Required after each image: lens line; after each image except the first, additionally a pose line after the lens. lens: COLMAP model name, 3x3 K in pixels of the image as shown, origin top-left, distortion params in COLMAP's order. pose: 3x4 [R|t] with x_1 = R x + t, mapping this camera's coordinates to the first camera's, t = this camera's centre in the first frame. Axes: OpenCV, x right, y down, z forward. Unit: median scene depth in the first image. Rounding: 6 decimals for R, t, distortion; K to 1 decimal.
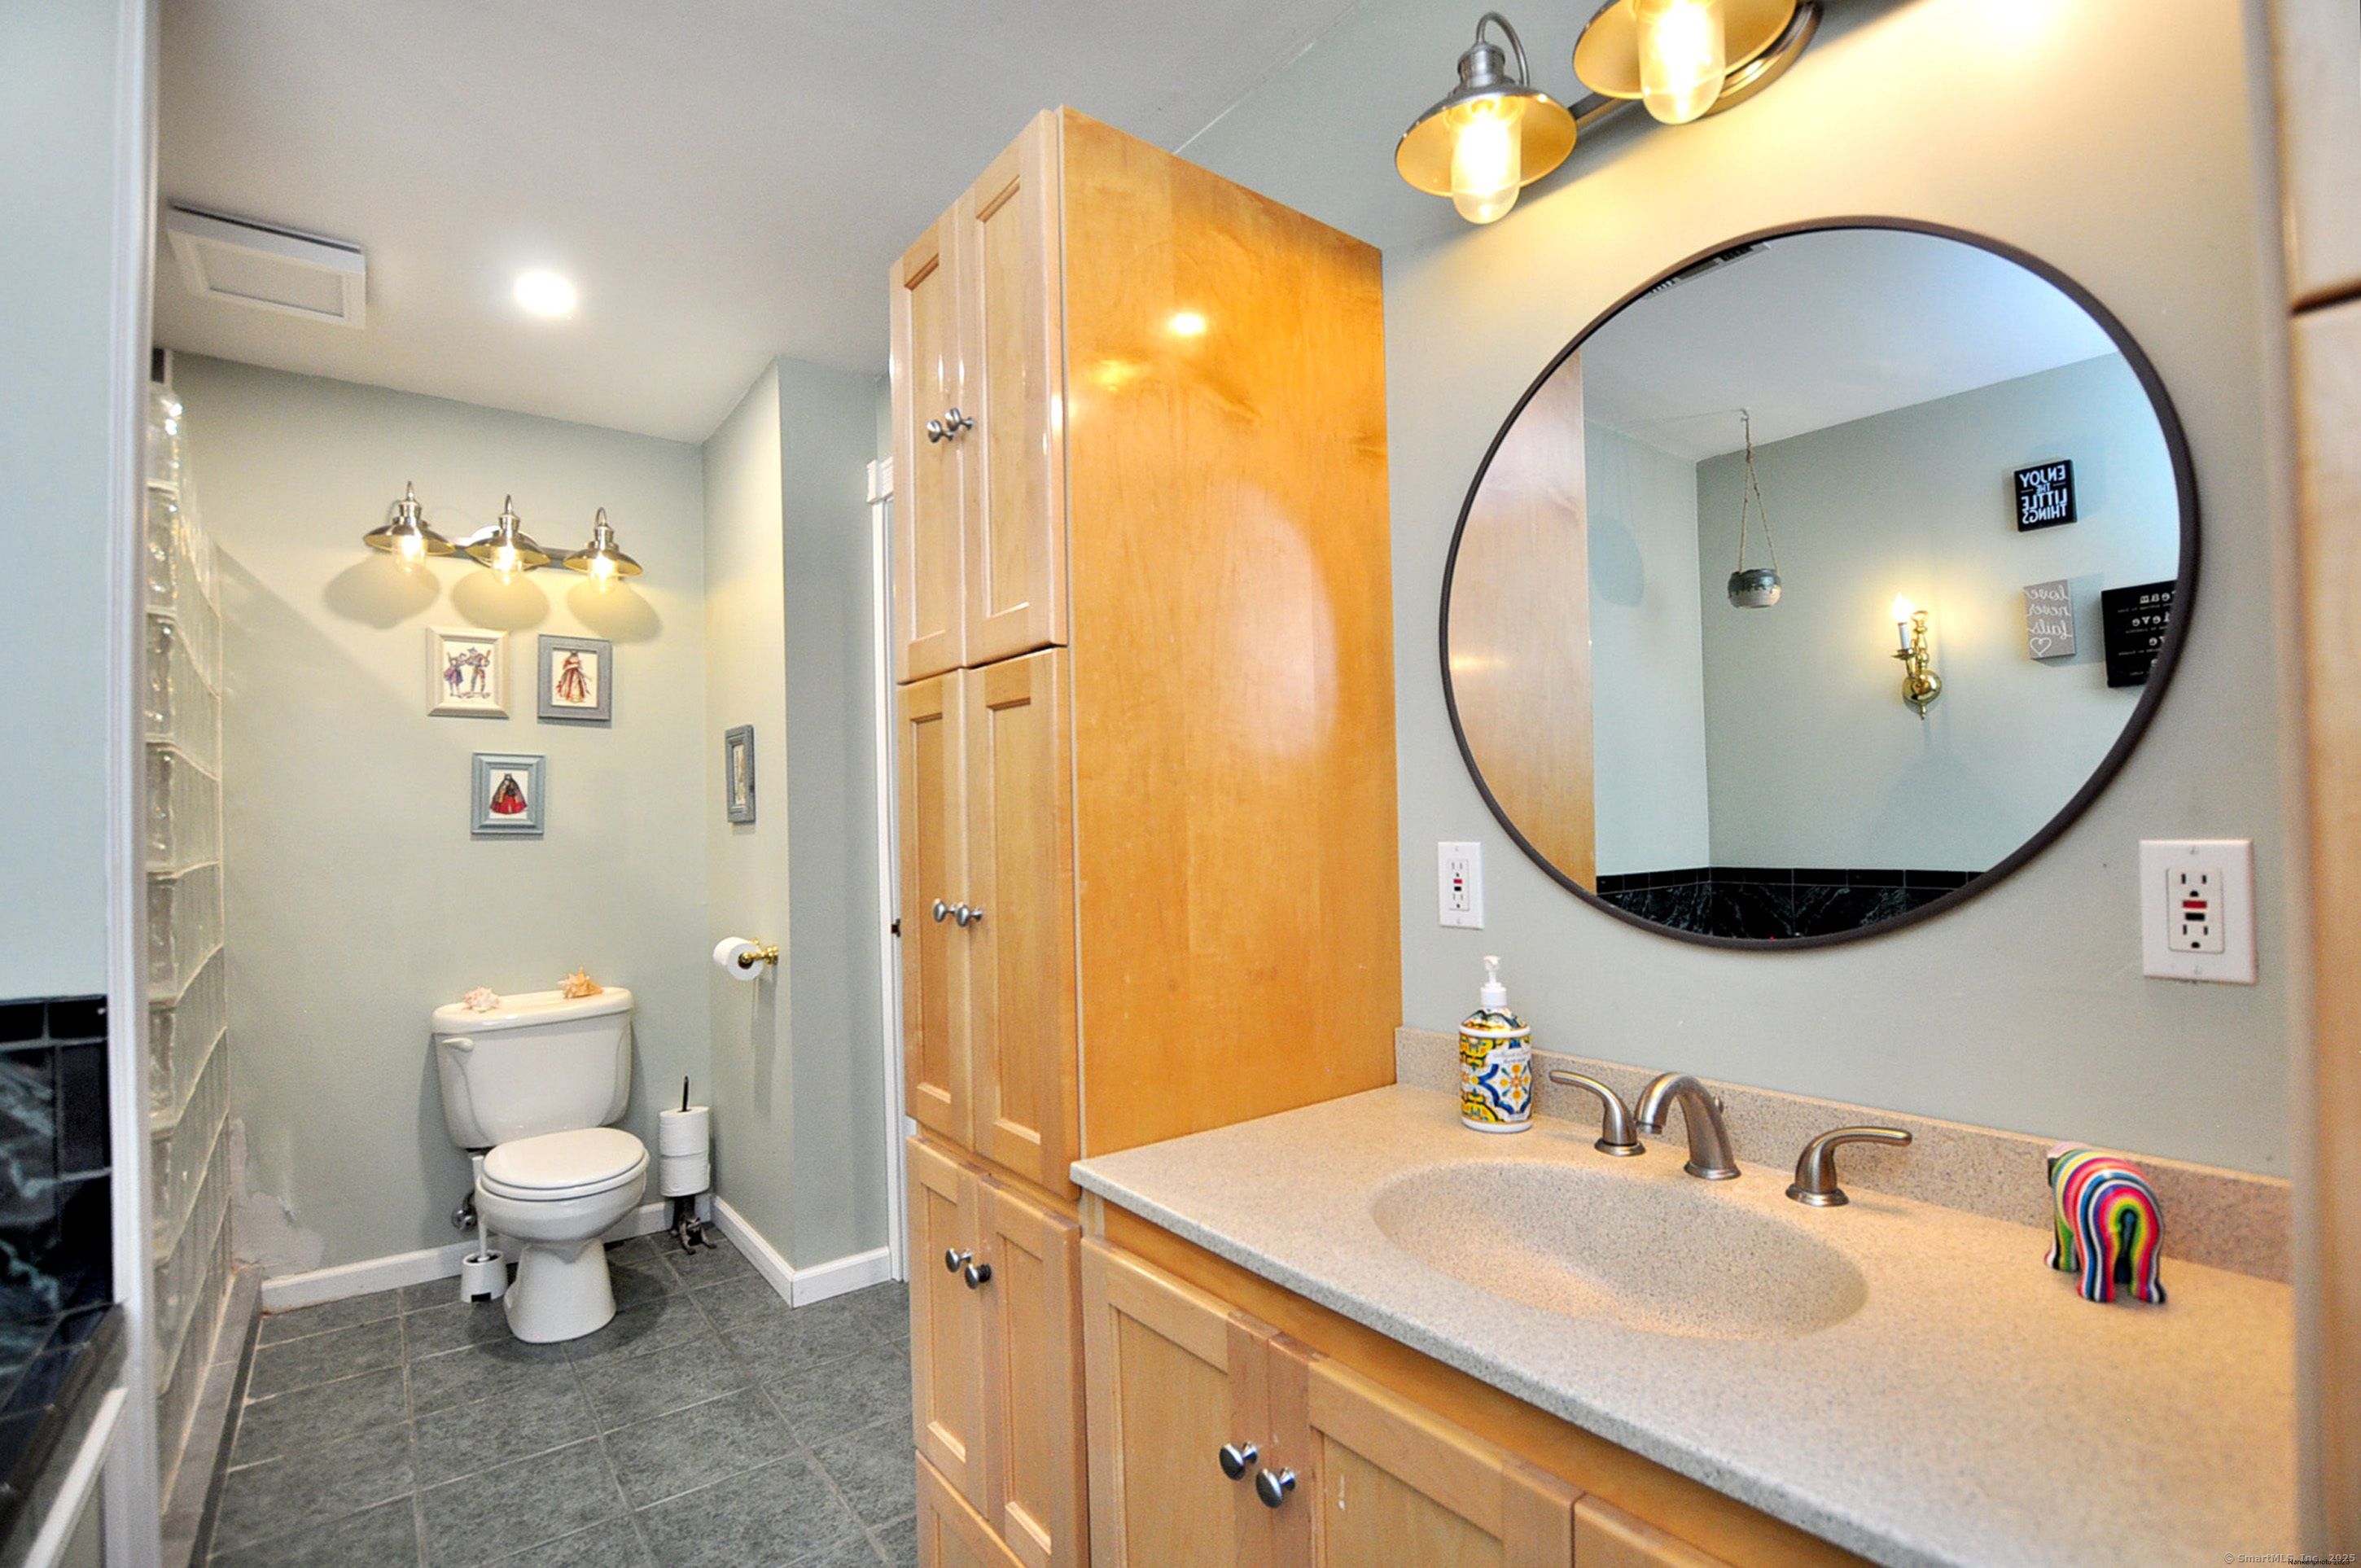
lens RADIAL K [[1069.0, 0, 1130.4], [0, 1069.0, 791.5], [0, 0, 1]] dist [-0.033936, 0.000068]
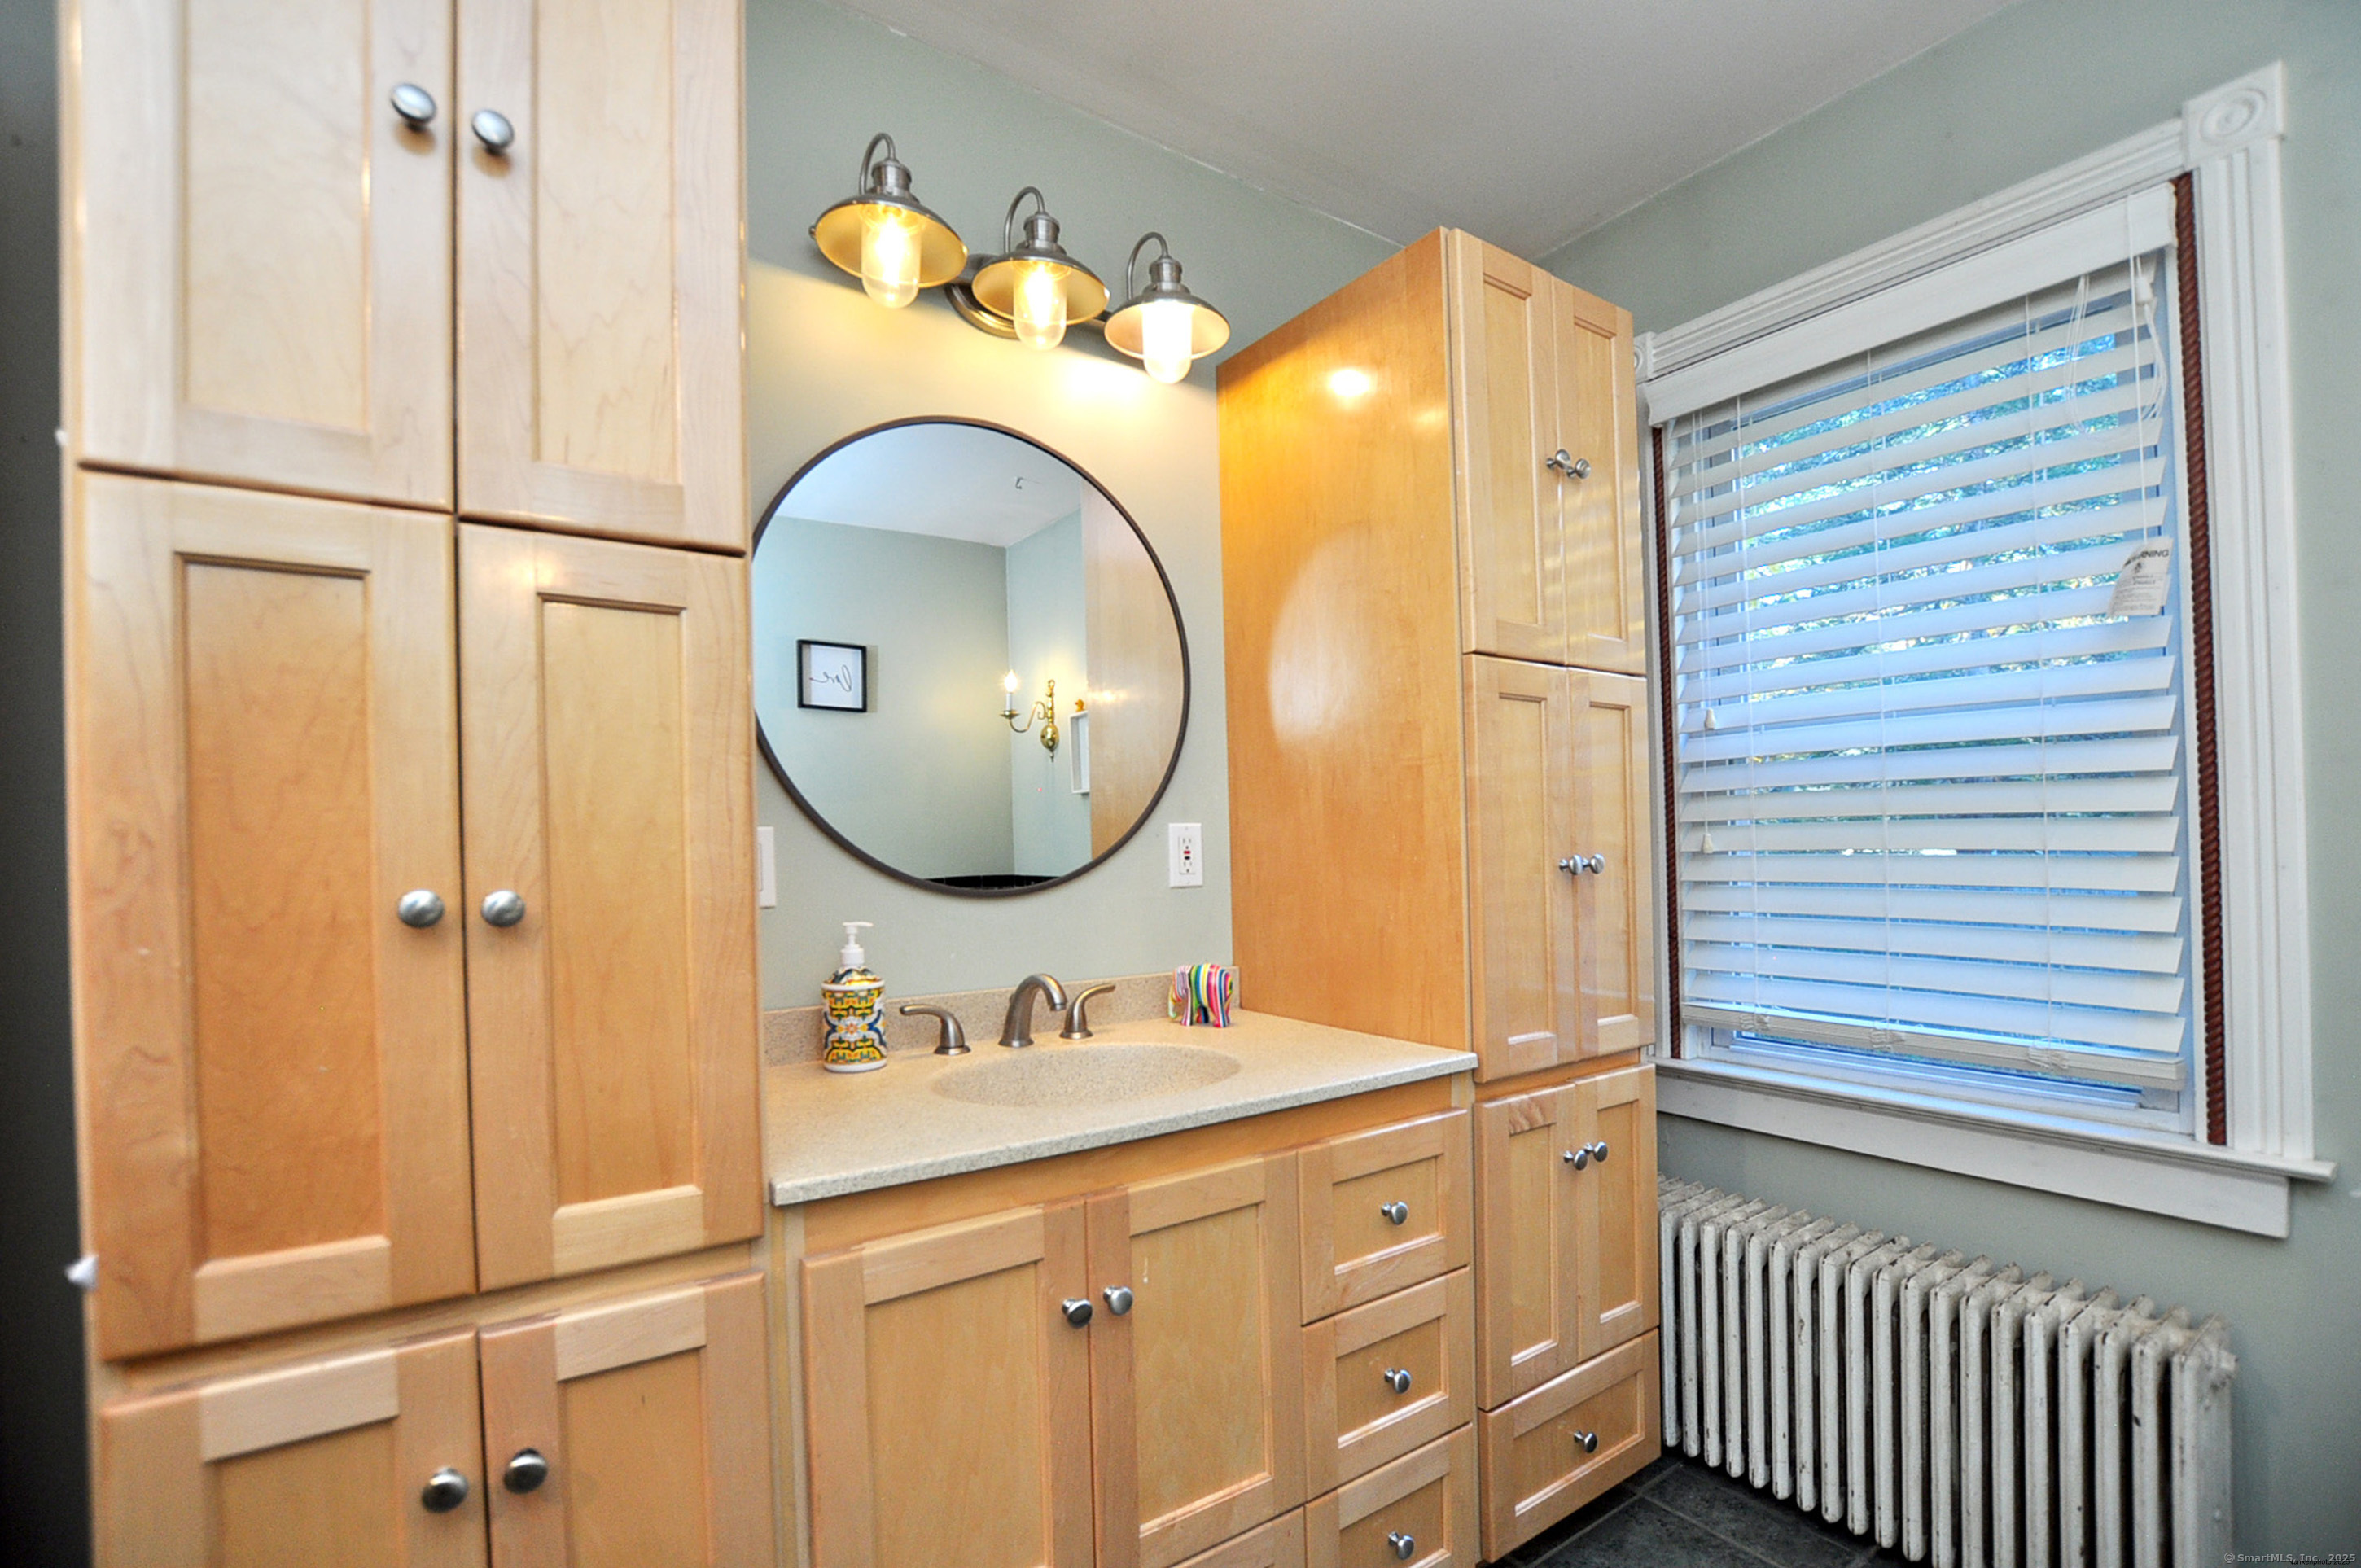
lens RADIAL K [[1059.0, 0, 1179.0], [0, 1059.0, 835.5], [0, 0, 1]] dist [-0.002038, -0.000245]
pose [[0.041962, 0.024277, 0.998824, -0.835710], [-0.017743, 0.999565, -0.023549, 0.085312], [-0.998962, -0.016734, 0.042374, 0.626112]]
